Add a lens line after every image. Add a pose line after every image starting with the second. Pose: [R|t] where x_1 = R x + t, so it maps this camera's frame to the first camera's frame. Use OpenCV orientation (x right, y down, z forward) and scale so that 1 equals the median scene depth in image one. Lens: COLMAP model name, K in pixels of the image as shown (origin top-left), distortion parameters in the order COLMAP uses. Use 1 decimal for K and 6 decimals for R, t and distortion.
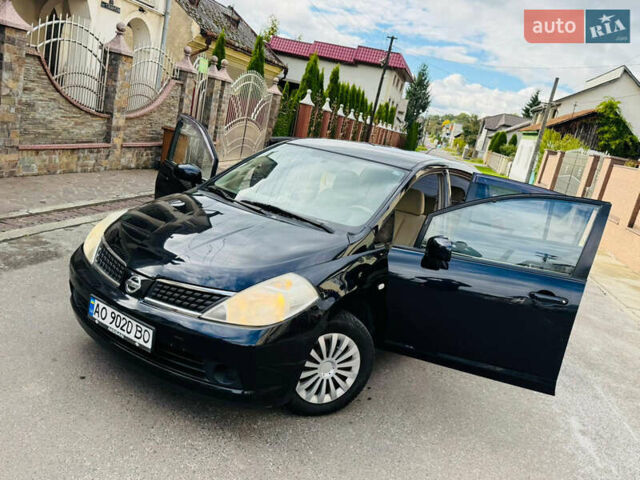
lens RADIAL K [[525.2, 0, 326.3], [0, 525.2, 244.8], [0, 0, 1]] dist [0.070333, -0.122828]
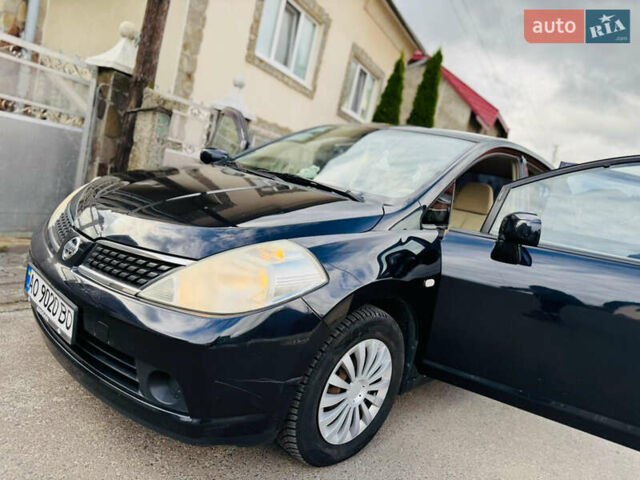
lens RADIAL K [[453.7, 0, 318.6], [0, 453.7, 244.0], [0, 0, 1]] dist [0.015832, -0.027526]
pose [[0.986204, 0.042085, -0.160095, 0.054165], [-0.056708, 0.994514, -0.087894, 0.089204], [0.155518, 0.095760, 0.983181, 0.380564]]
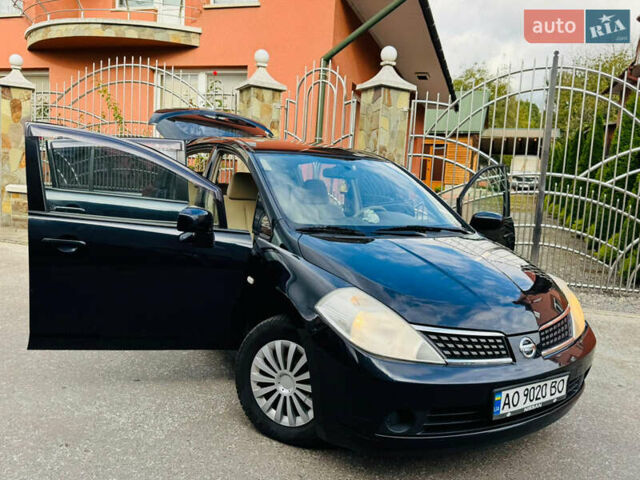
lens RADIAL K [[525.2, 0, 327.0], [0, 525.2, 243.8], [0, 0, 1]] dist [0.070333, -0.122828]
pose [[0.410824, -0.296253, 0.862240, -1.027785], [0.193264, 0.952540, 0.235196, -0.306660], [-0.890995, 0.070016, 0.448581, 0.759417]]
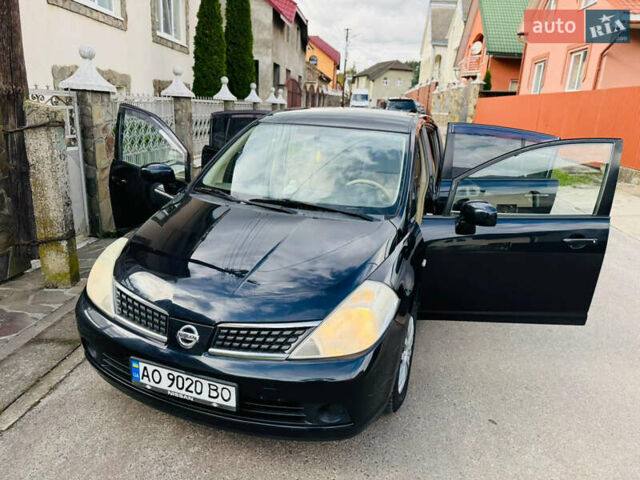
lens RADIAL K [[453.7, 0, 323.6], [0, 453.7, 249.3], [0, 0, 1]] dist [0.015832, -0.027526]
pose [[0.955773, -0.213377, 0.202408, -0.236023], [0.182814, 0.970130, 0.159456, -0.111918], [-0.230386, -0.115400, 0.966232, 0.240002]]
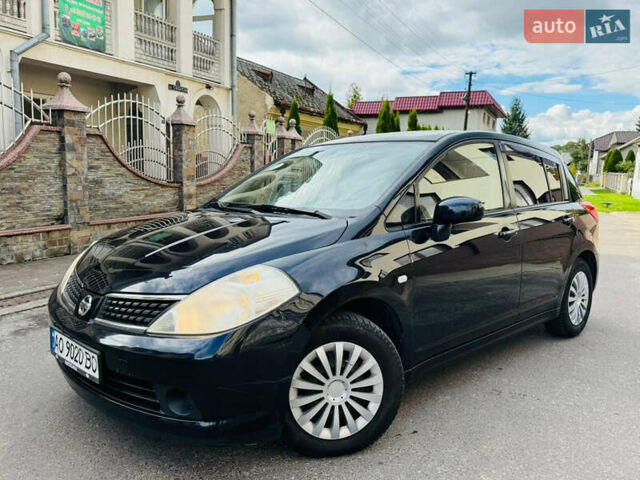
lens RADIAL K [[525.2, 0, 323.0], [0, 525.2, 250.1], [0, 0, 1]] dist [0.070333, -0.122828]
pose [[0.966676, -0.147974, -0.208905, 0.159405], [0.124426, 0.984730, -0.121754, 0.117247], [0.223732, 0.091704, 0.970327, 0.223734]]
